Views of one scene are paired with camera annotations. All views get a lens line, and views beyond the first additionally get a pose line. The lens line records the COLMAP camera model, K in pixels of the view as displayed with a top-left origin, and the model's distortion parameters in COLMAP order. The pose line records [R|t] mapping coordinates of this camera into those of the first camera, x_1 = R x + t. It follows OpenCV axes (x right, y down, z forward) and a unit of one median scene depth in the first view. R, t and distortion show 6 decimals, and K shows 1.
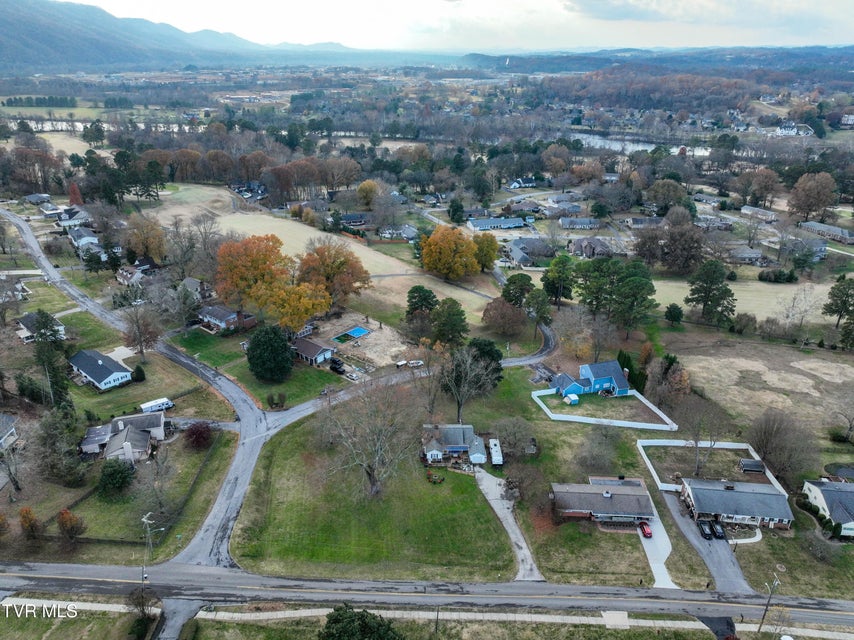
lens RADIAL K [[599.2, 0, 430.4], [0, 599.2, 318.7], [0, 0, 1]] dist [-0.003274, 0.020329]
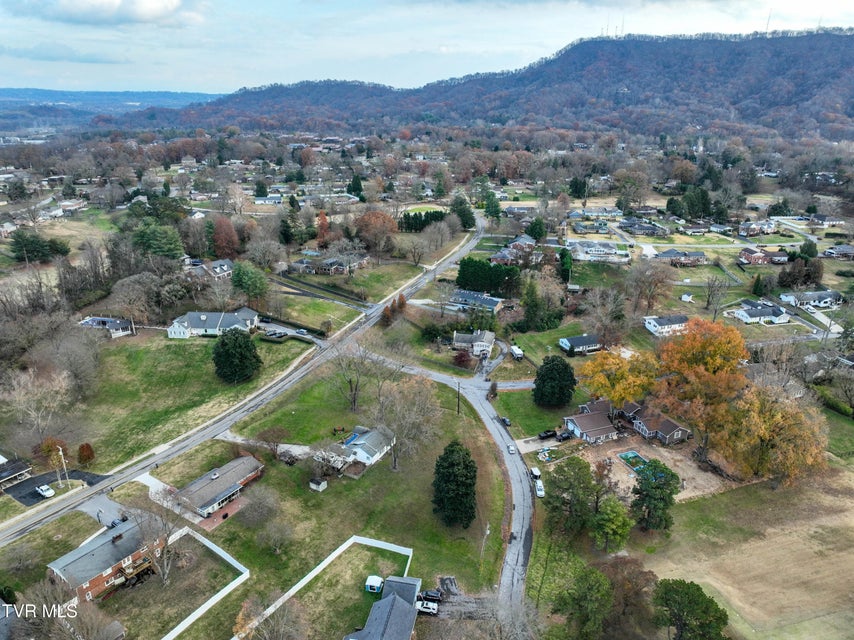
lens RADIAL K [[599.2, 0, 430.1], [0, 599.2, 324.9], [0, 0, 1]] dist [-0.003274, 0.020329]
pose [[-0.486532, 0.293338, -0.822946, 0.901153], [-0.372593, 0.782326, 0.499139, -0.618547], [0.790229, 0.549471, -0.271331, 1.401233]]
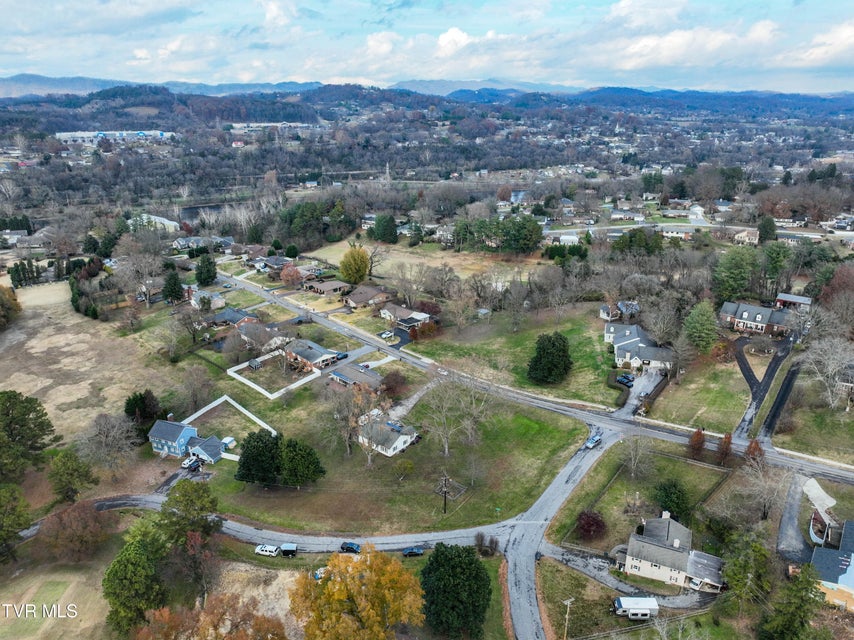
lens RADIAL K [[599.2, 0, 428.4], [0, 599.2, 323.2], [0, 0, 1]] dist [-0.003274, 0.020329]
pose [[-0.754518, -0.246690, 0.608150, -0.731609], [0.256878, 0.741717, 0.619573, -0.699883], [-0.603918, 0.623699, -0.496269, 1.523549]]
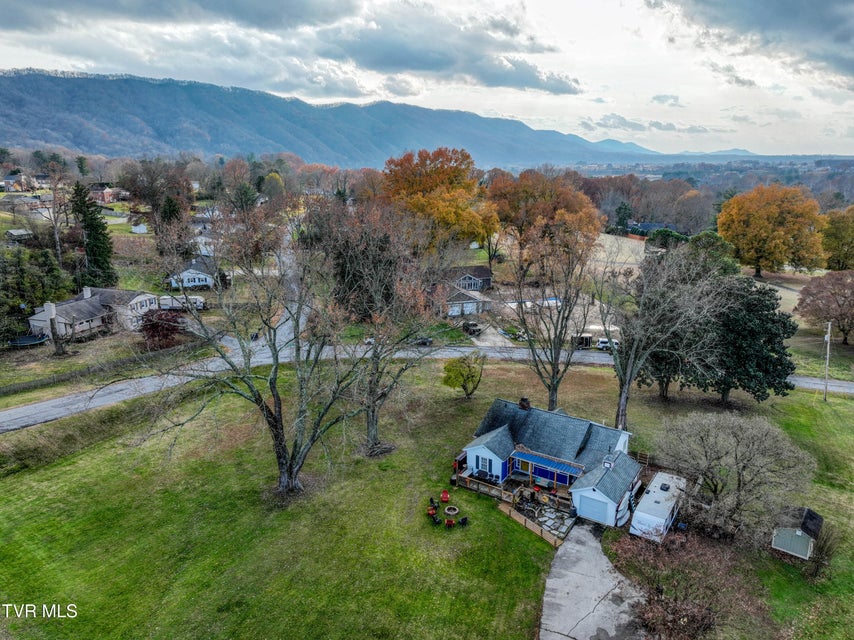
lens RADIAL K [[599.2, 0, 431.3], [0, 599.2, 320.5], [0, 0, 1]] dist [-0.003274, 0.020329]
pose [[0.821834, 0.136821, -0.553054, 0.185749], [-0.224092, 0.970121, -0.092998, 0.196129], [0.523805, 0.200363, 0.827939, 0.695409]]
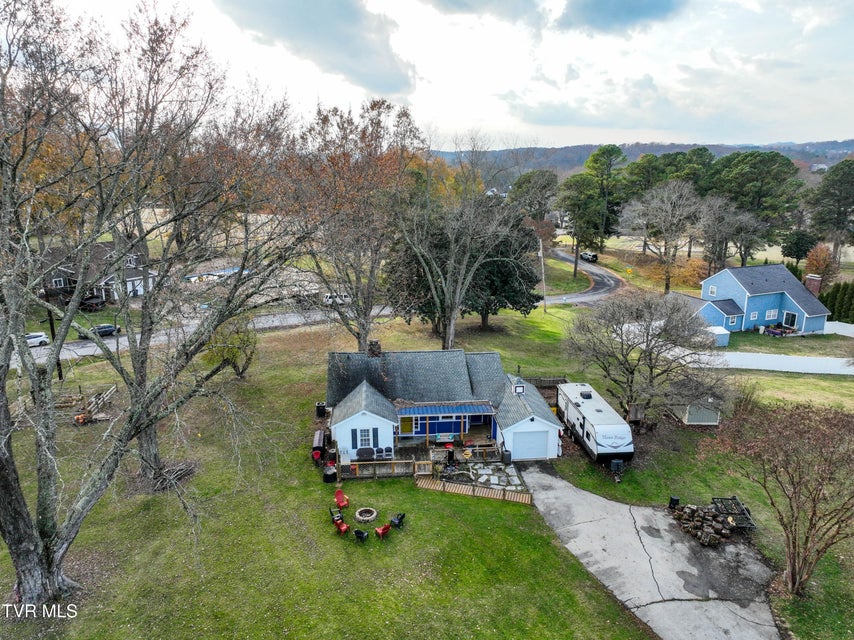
lens RADIAL K [[599.2, 0, 429.6], [0, 599.2, 316.9], [0, 0, 1]] dist [-0.003274, 0.020329]
pose [[0.997707, -0.028787, 0.061247, 0.021557], [0.038133, 0.986802, -0.157378, 0.233206], [-0.055909, 0.159353, 0.985637, 0.781382]]
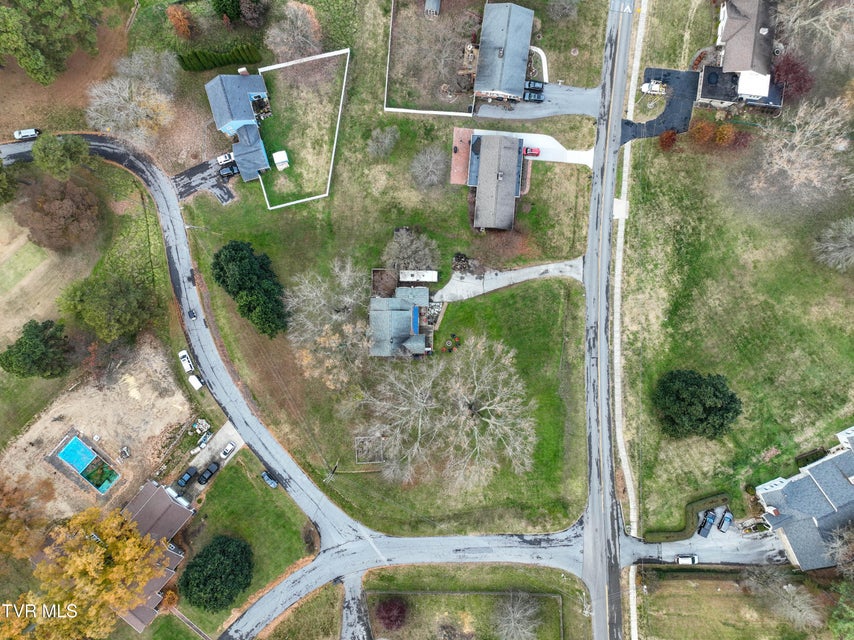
lens RADIAL K [[599.2, 0, 429.0], [0, 599.2, 320.5], [0, 0, 1]] dist [-0.003274, 0.020329]
pose [[0.031030, -0.999492, 0.007302, 0.038370], [0.391071, 0.018863, 0.920167, -0.646707], [-0.919837, -0.025697, 0.391457, 0.675433]]
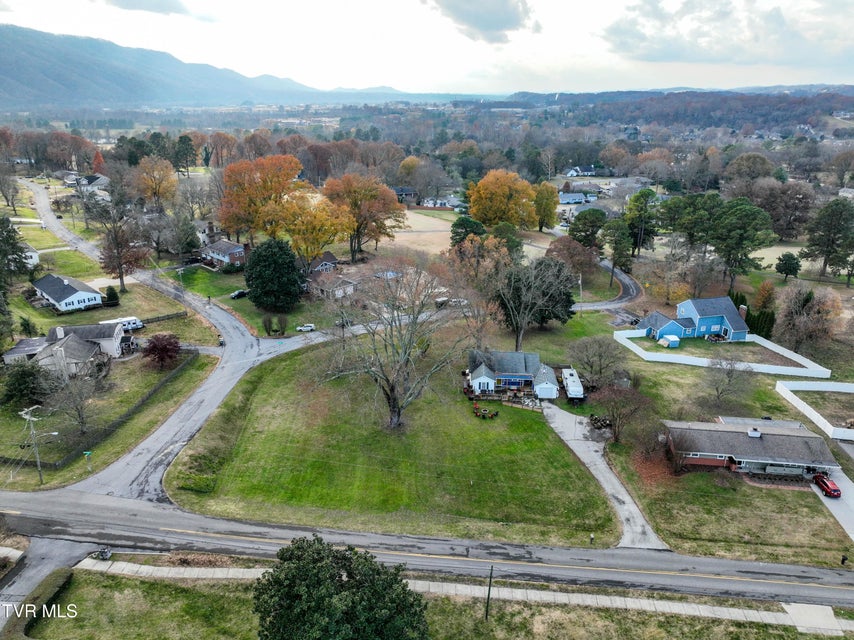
lens RADIAL K [[599.2, 0, 430.6], [0, 599.2, 318.6], [0, 0, 1]] dist [-0.003274, 0.020329]
pose [[0.997017, 0.019030, -0.074801, -0.004425], [-0.023787, 0.997716, -0.063219, 0.209222], [0.073427, 0.064810, 0.995193, 0.313067]]
